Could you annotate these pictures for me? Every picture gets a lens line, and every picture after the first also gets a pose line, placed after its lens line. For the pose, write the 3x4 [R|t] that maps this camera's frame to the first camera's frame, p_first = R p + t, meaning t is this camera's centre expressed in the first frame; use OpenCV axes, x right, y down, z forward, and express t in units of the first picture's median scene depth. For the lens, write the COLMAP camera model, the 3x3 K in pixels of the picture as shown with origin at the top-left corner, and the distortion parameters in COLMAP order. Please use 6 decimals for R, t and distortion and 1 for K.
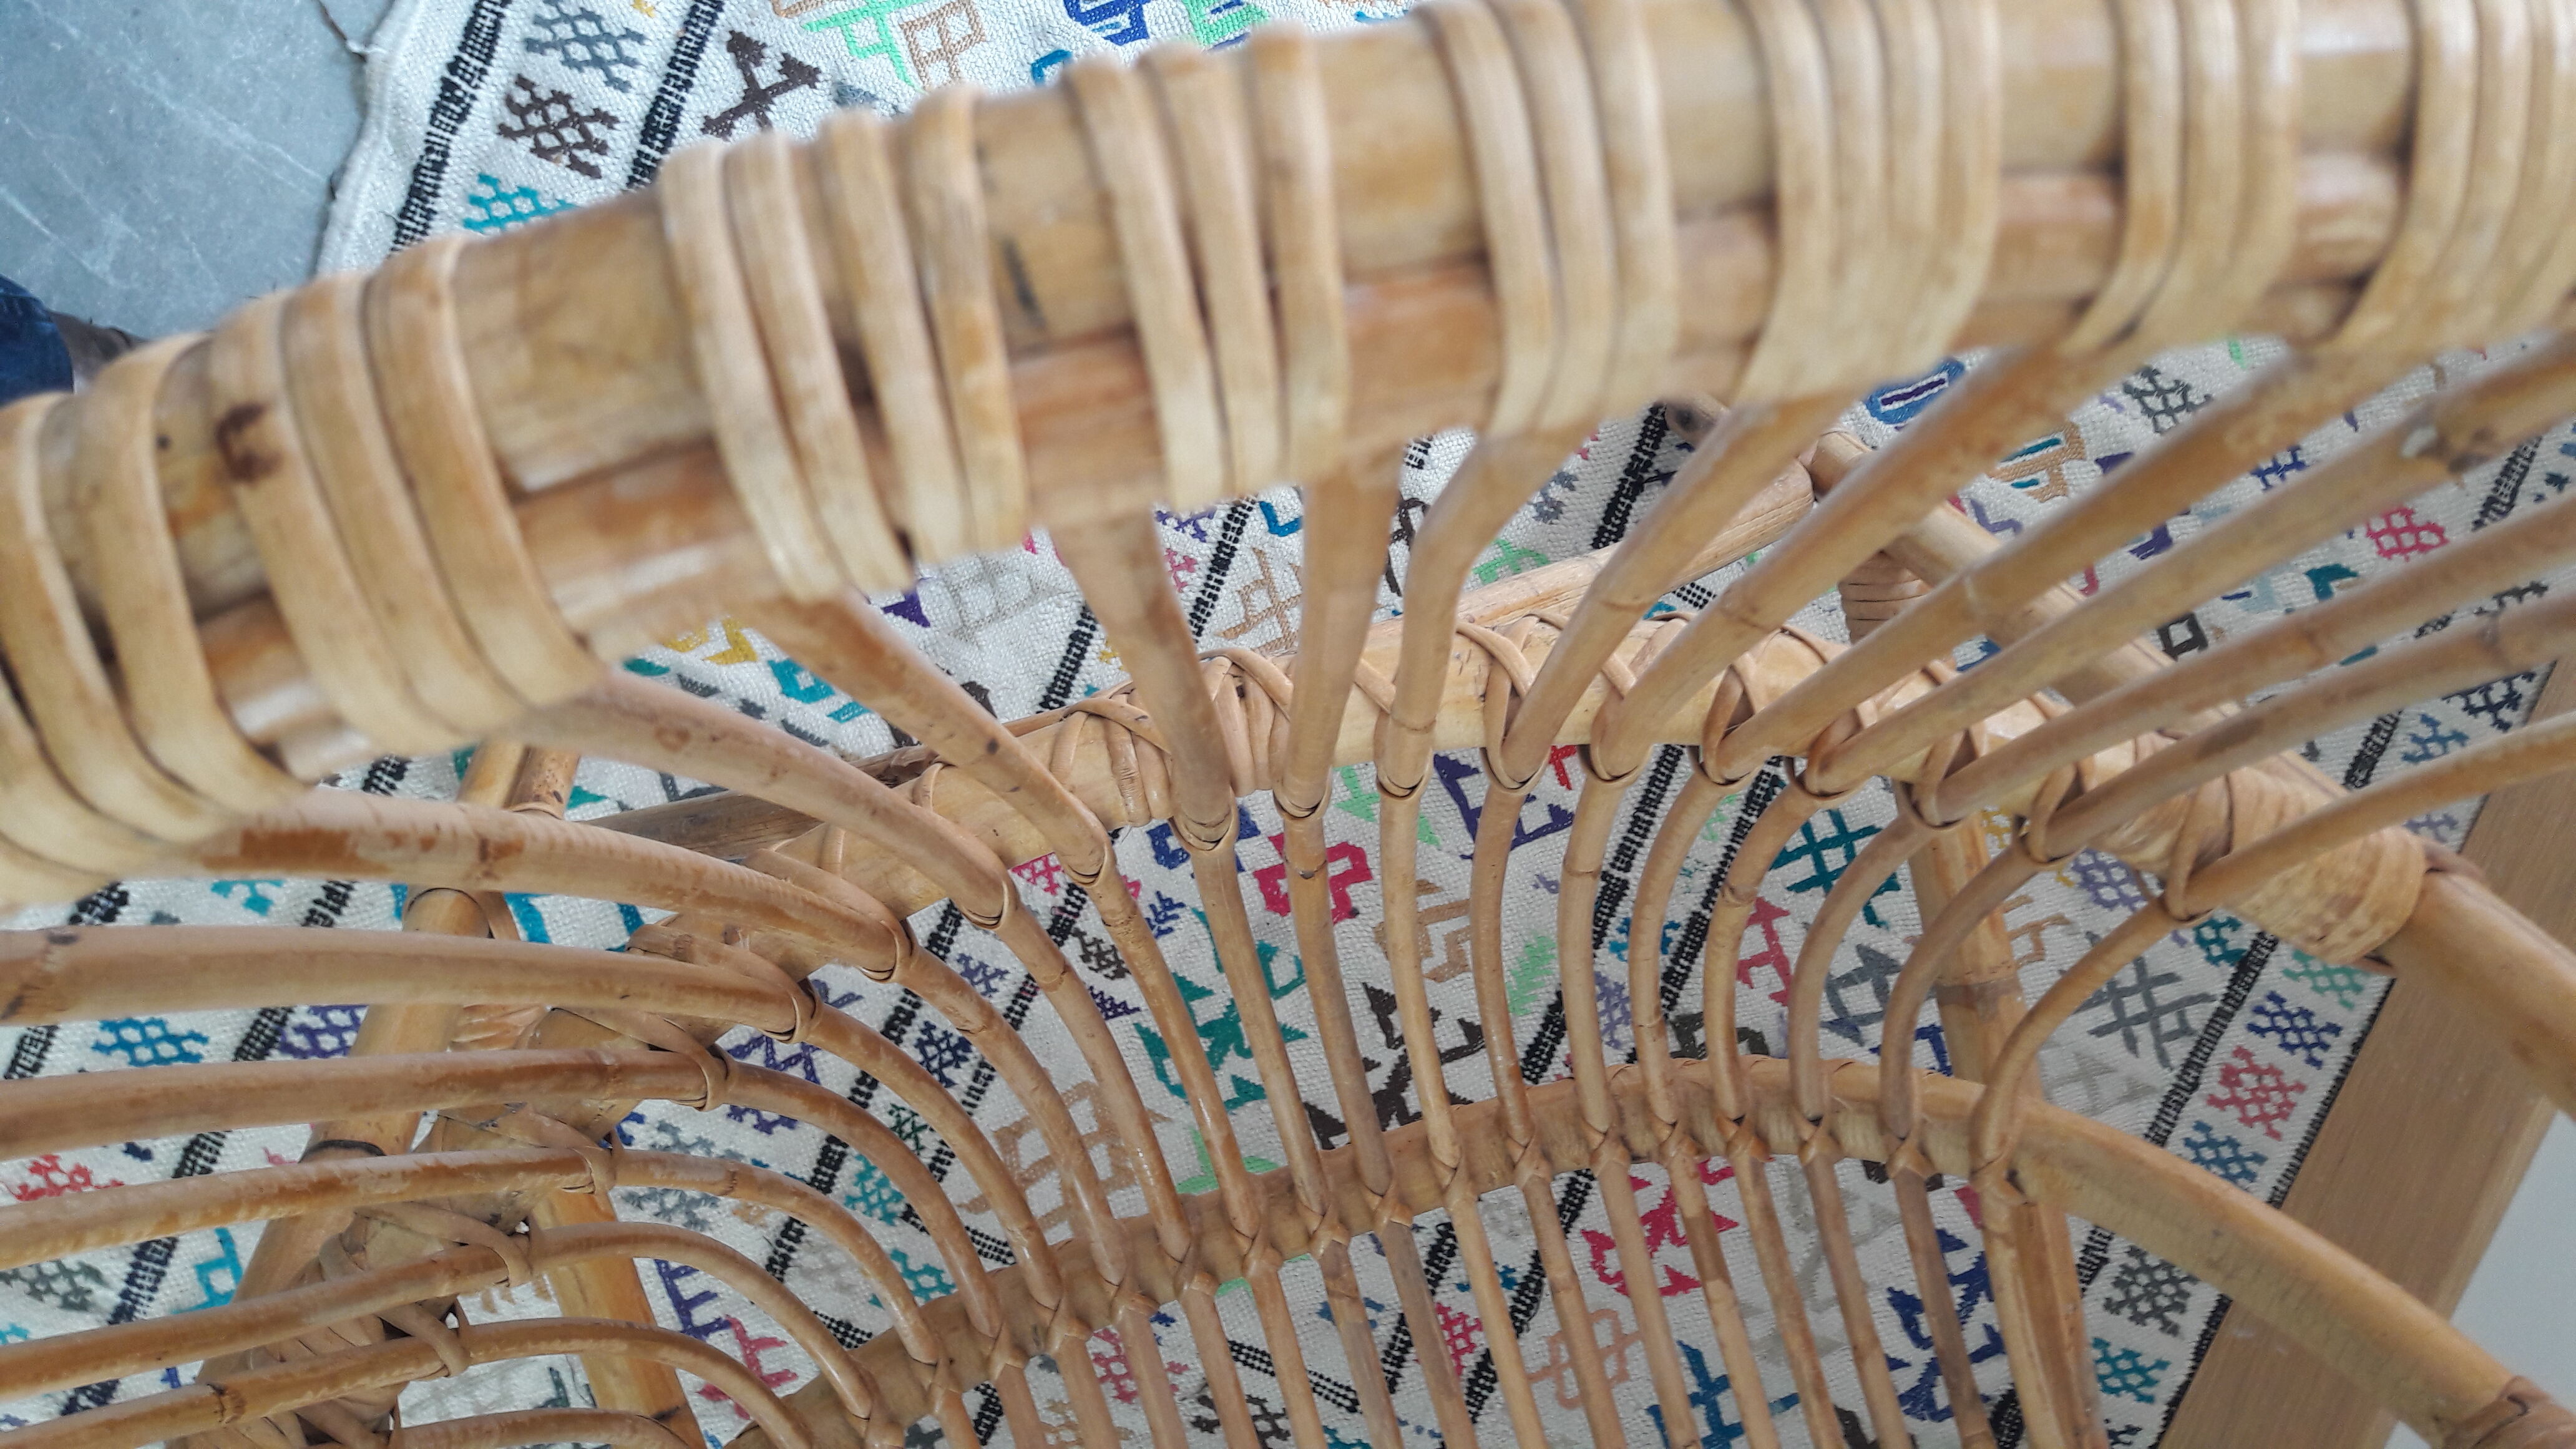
lens RADIAL K [[2153.9, 0, 1272.7], [0, 2153.9, 732.1], [0, 0, 1]] dist [0.029487, -0.091146]
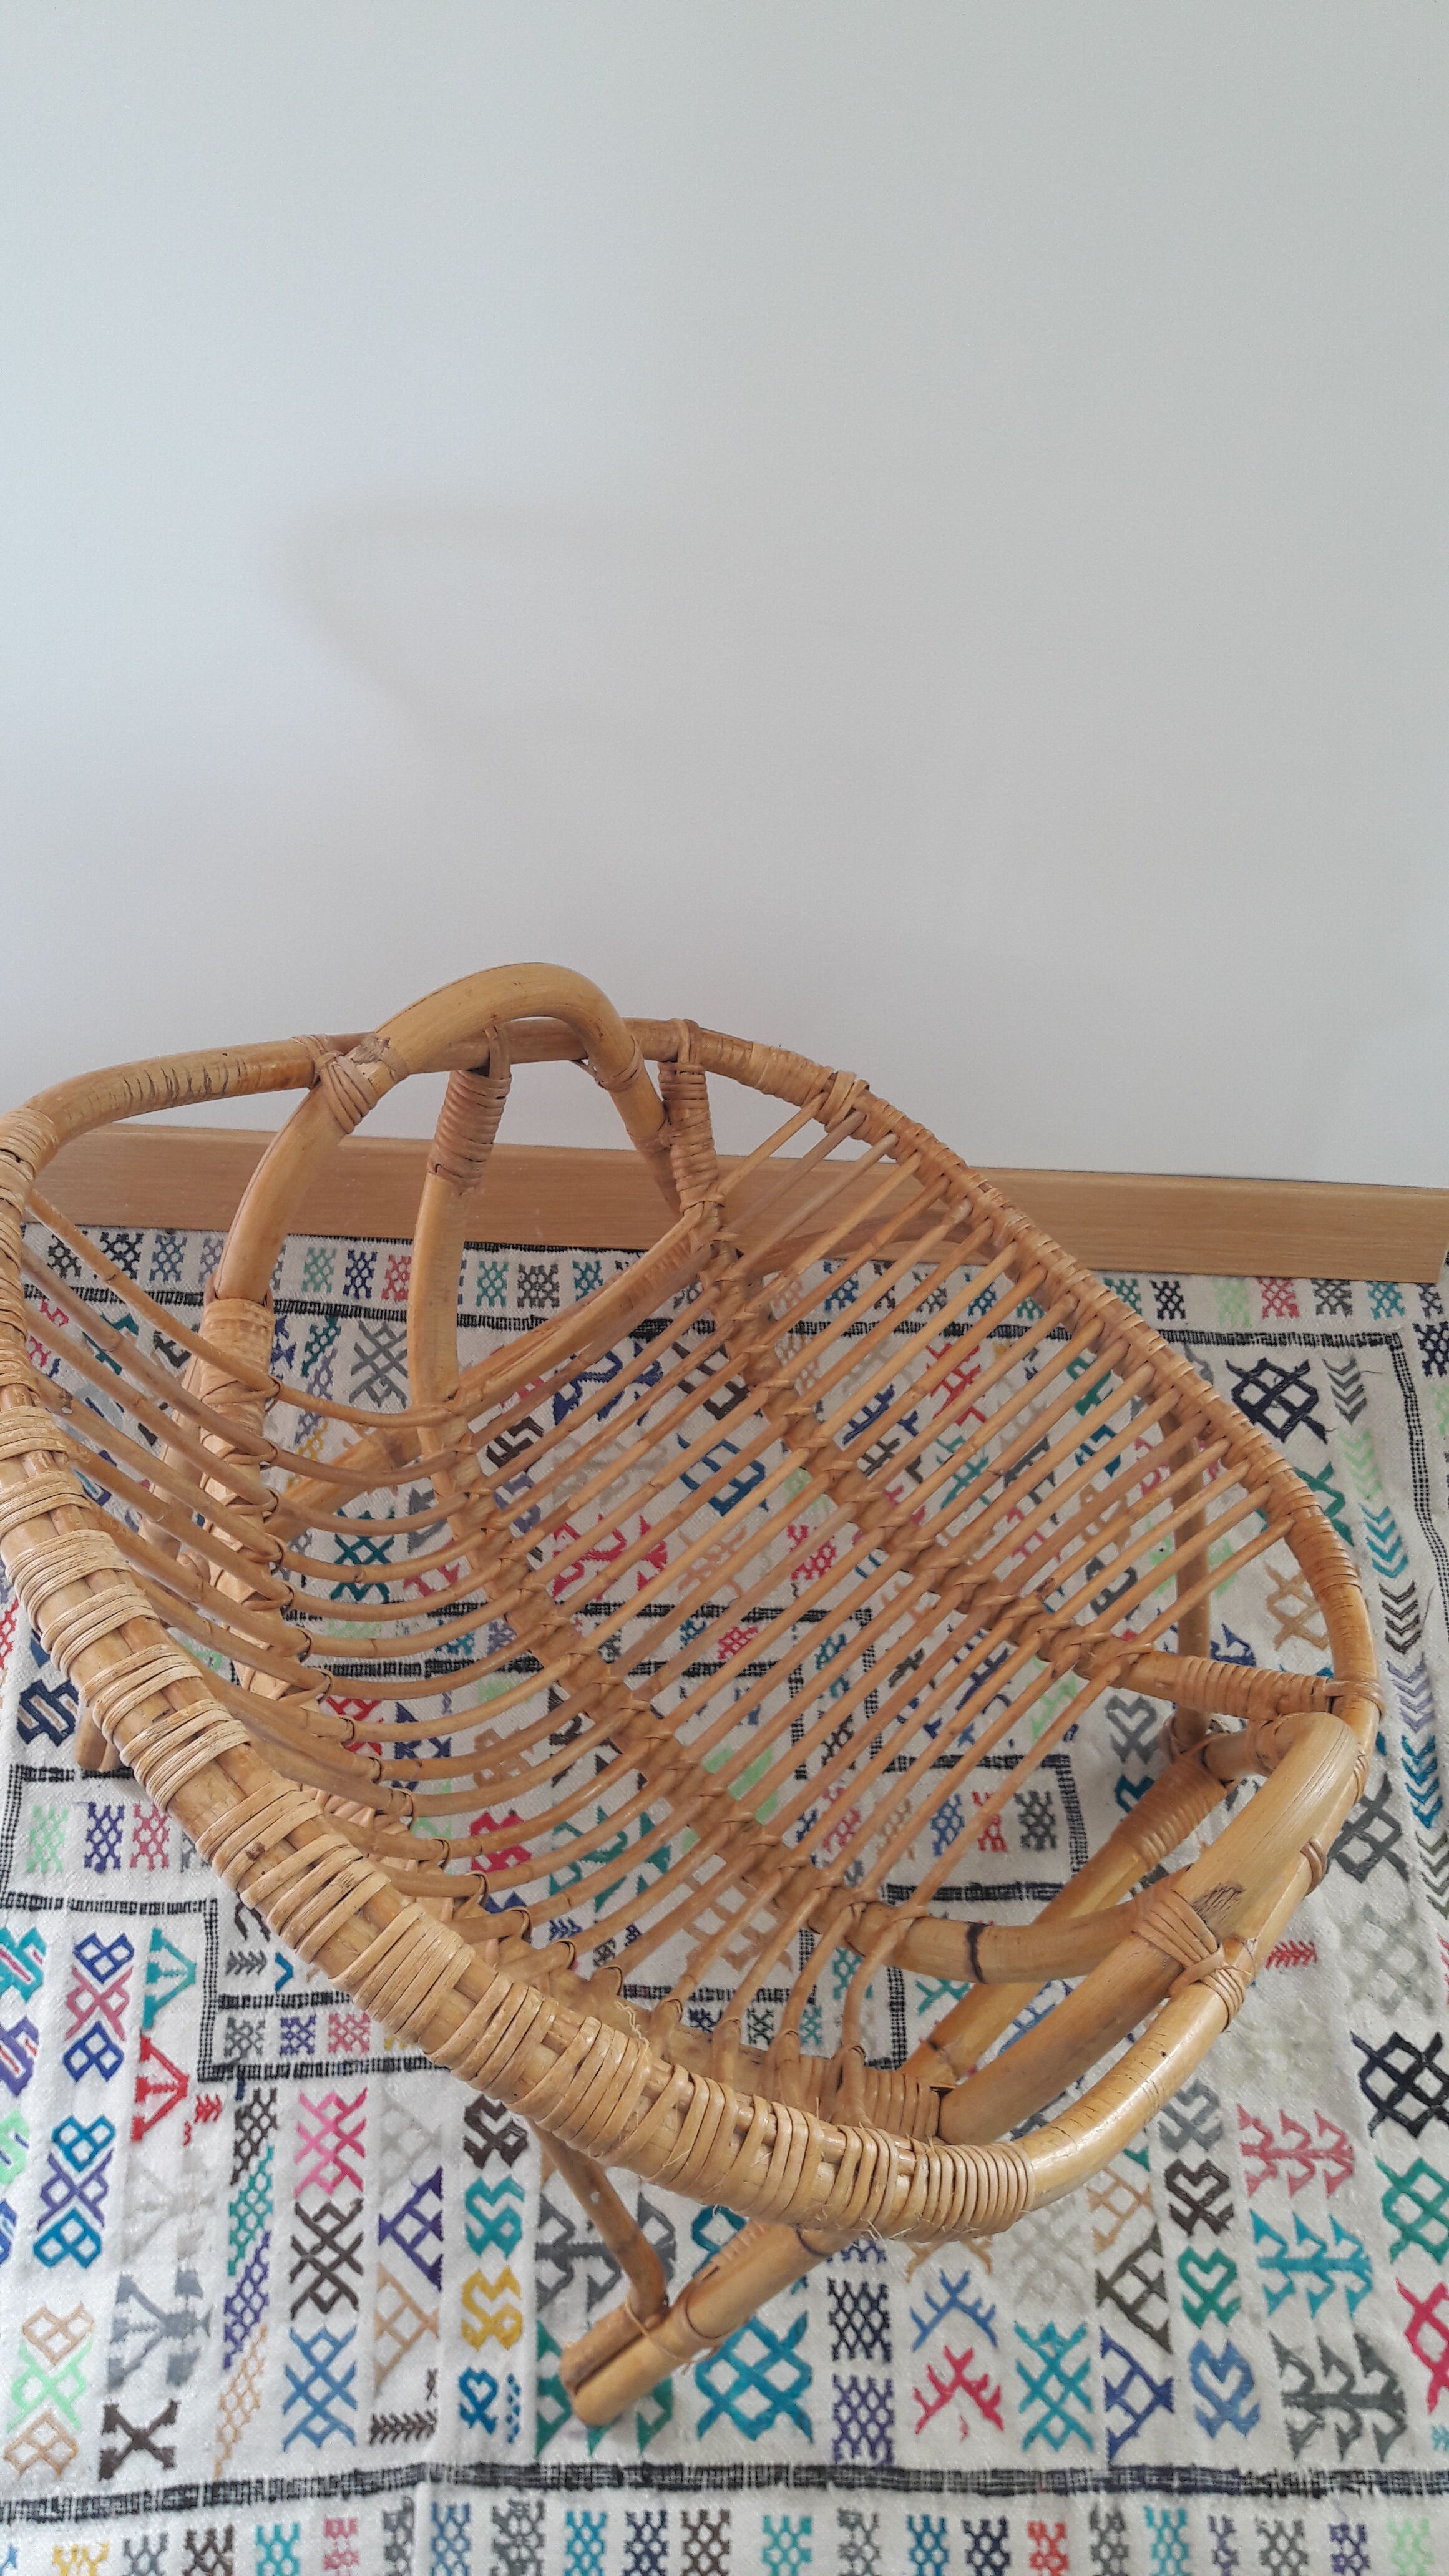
lens RADIAL K [[2153.9, 0, 739.9], [0, 2153.9, 1273.1], [0, 0, 1]] dist [0.029487, -0.091146]
pose [[-0.434168, -0.836319, 0.334766, -0.242008], [0.898939, -0.378152, 0.221155, 0.039677], [-0.058363, 0.396953, 0.915982, -0.623288]]
